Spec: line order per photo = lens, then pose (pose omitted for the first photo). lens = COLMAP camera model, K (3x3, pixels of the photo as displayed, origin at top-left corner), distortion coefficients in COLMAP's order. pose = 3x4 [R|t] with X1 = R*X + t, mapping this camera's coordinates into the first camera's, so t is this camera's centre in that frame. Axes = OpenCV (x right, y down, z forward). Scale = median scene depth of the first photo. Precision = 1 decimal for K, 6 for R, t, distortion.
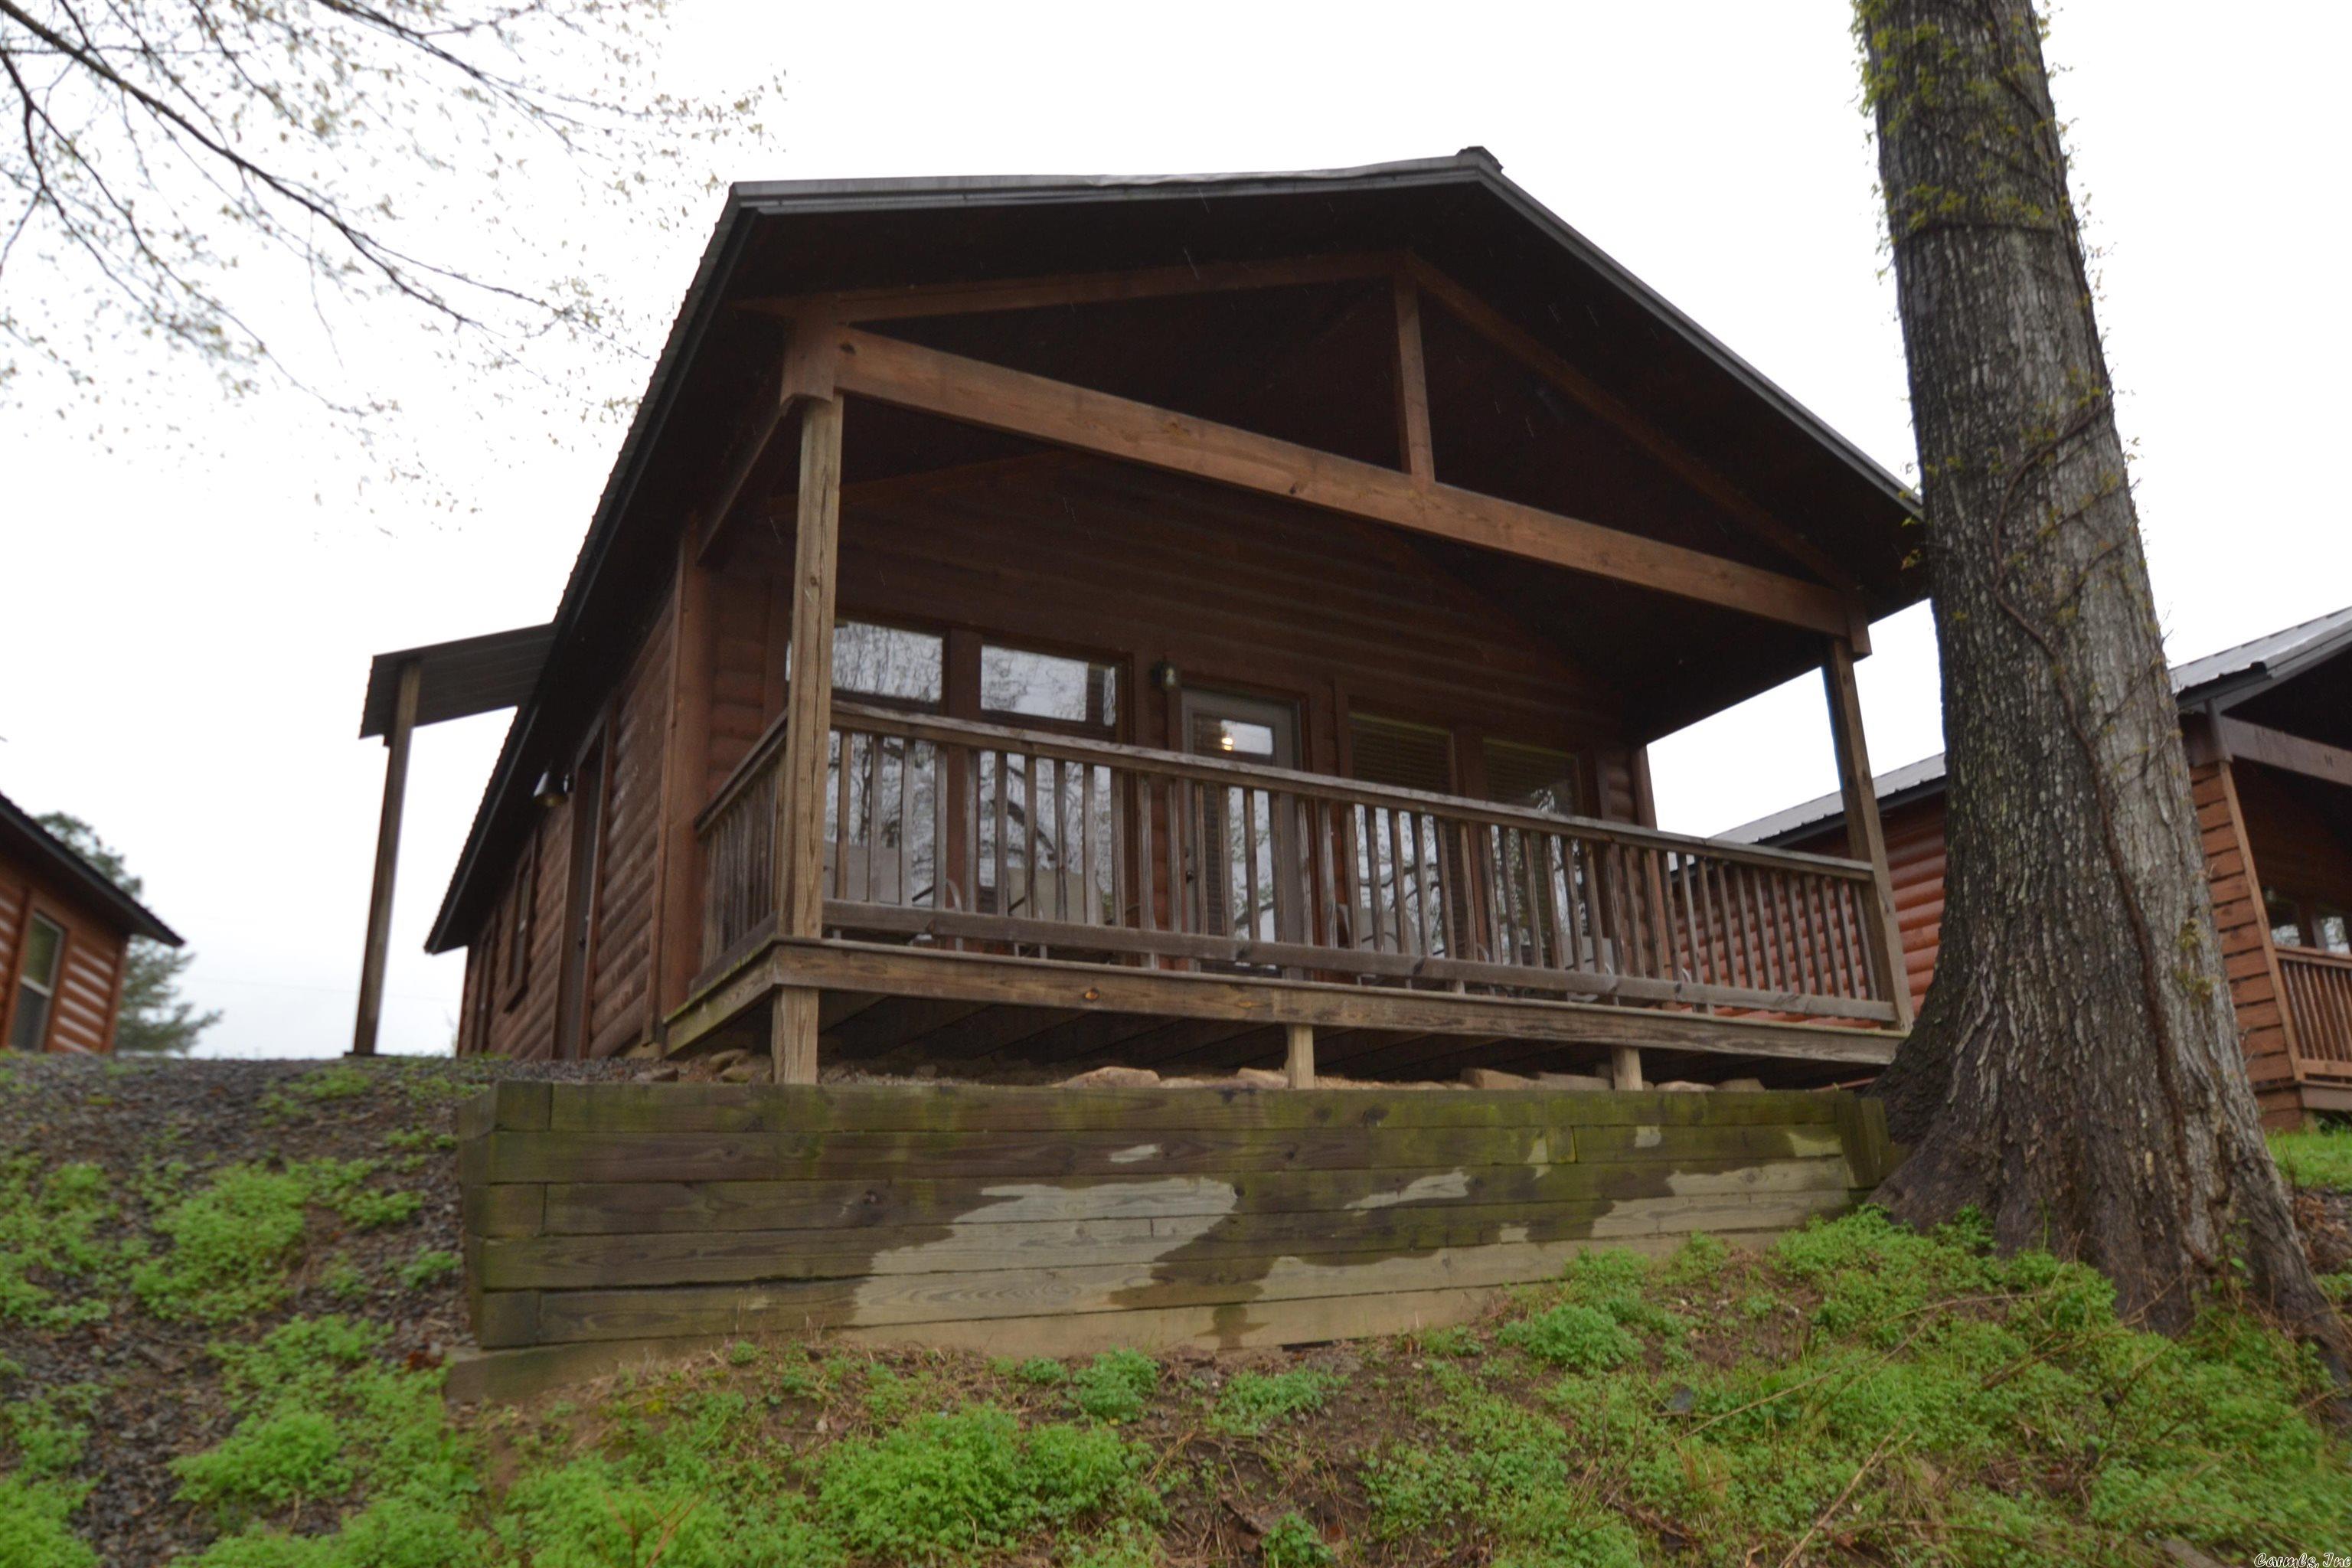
lens RADIAL K [[1594.1, 0, 1159.8], [0, 1594.1, 775.1], [0, 0, 1]] dist [-0.037896, 0.000273]
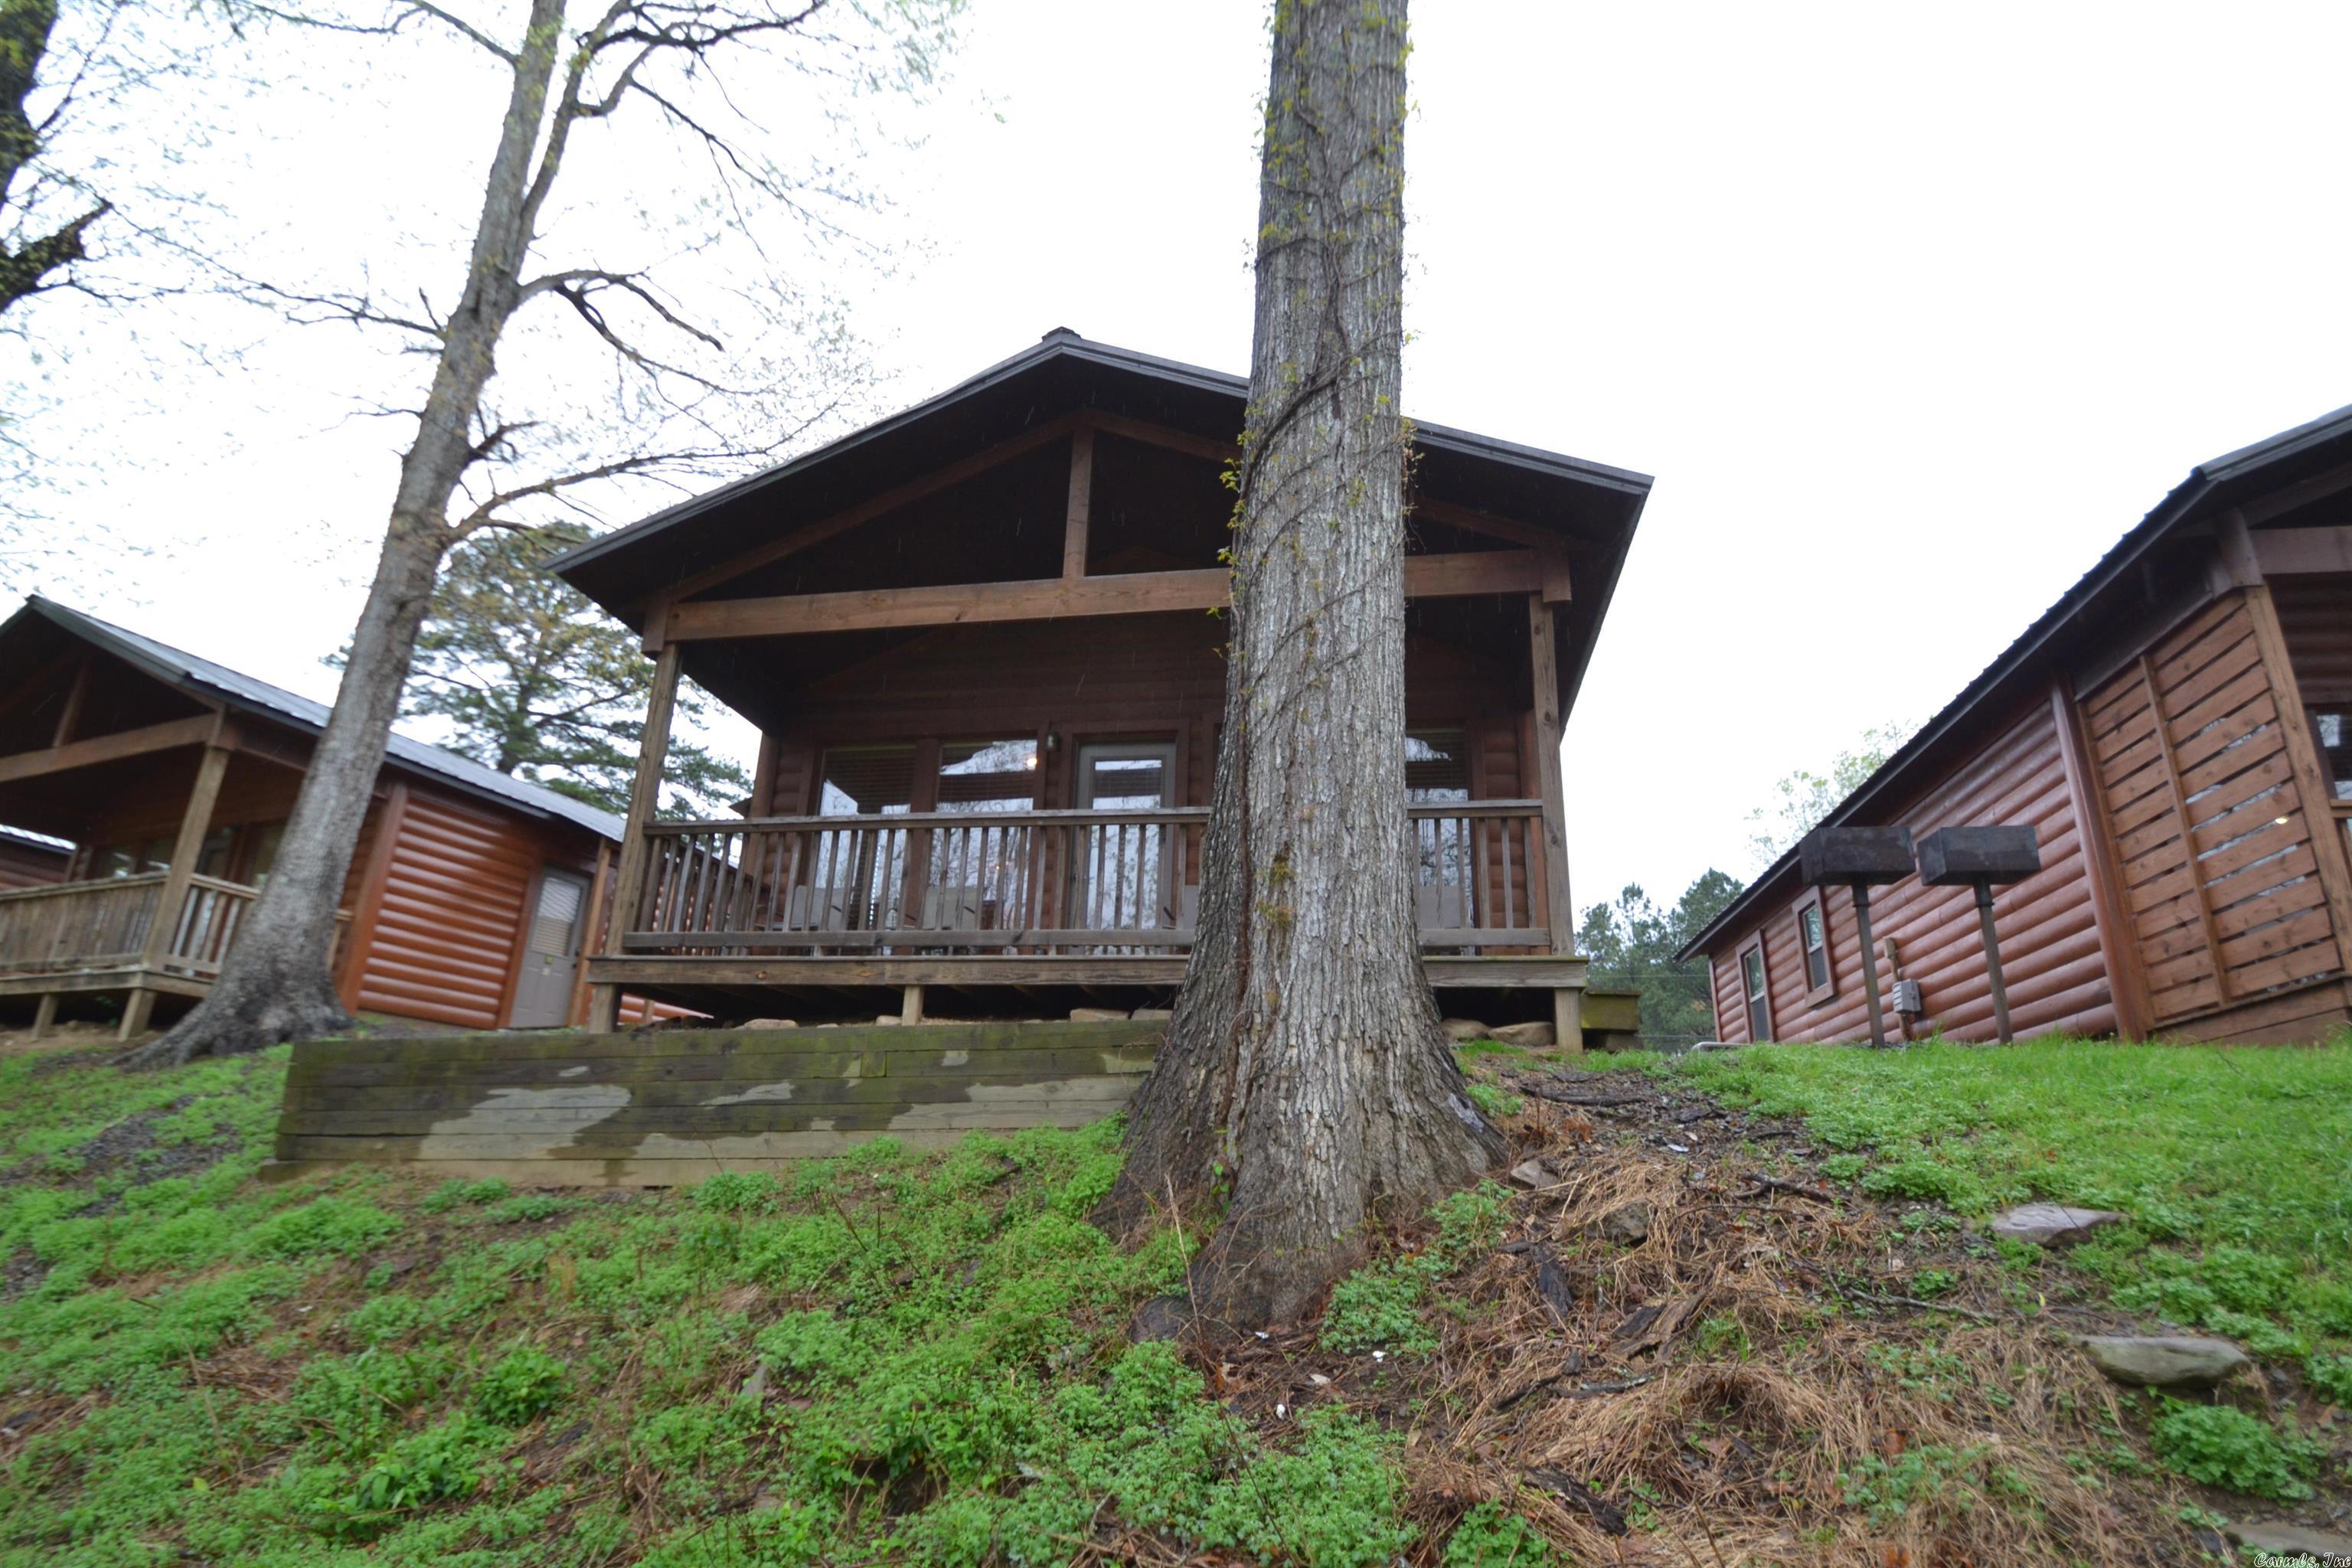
lens RADIAL K [[1207.9, 0, 1163.5], [0, 1207.9, 786.2], [0, 0, 1]] dist [-0.001448, -0.016012]
pose [[0.778076, -0.152517, -0.609374, 1.130115], [0.150294, 0.987102, -0.055154, 0.080734], [0.609926, -0.048672, 0.790962, 0.294438]]
